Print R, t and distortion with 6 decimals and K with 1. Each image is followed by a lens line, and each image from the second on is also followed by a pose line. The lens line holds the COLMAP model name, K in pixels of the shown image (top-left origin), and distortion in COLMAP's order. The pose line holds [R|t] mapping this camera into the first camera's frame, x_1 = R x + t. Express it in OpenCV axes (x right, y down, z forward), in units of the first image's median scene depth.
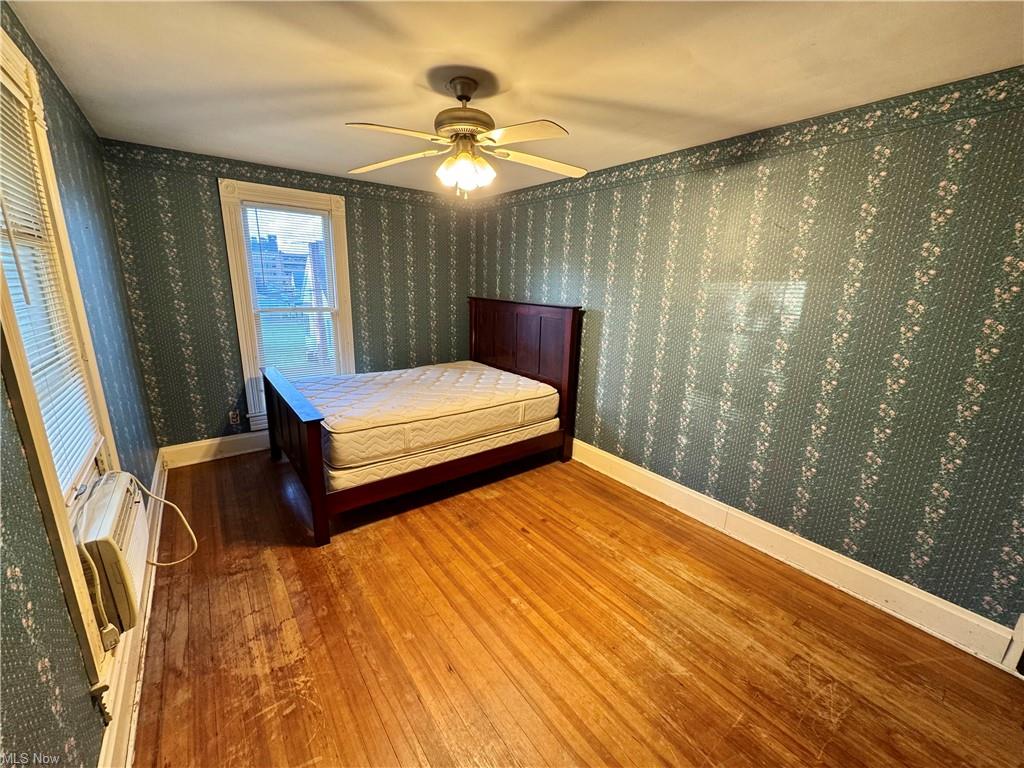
lens RADIAL K [[407.5, 0, 512.0], [0, 407.5, 385.0], [0, 0, 1]] dist [0.001446, 0.000054]
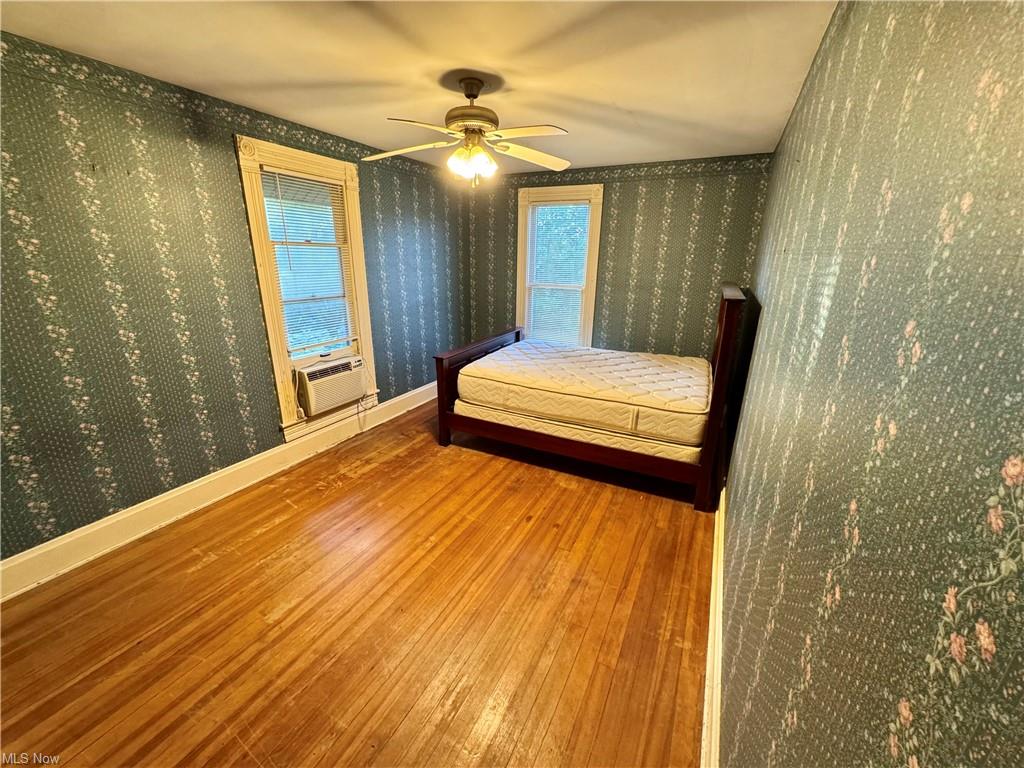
lens RADIAL K [[407.5, 0, 513.4], [0, 407.5, 384.1], [0, 0, 1]] dist [0.001446, 0.000054]
pose [[0.439773, 0.254501, -0.861295, 0.748005], [-0.222299, 0.960014, 0.170166, -0.107581], [0.870162, 0.116630, 0.478764, 0.443134]]
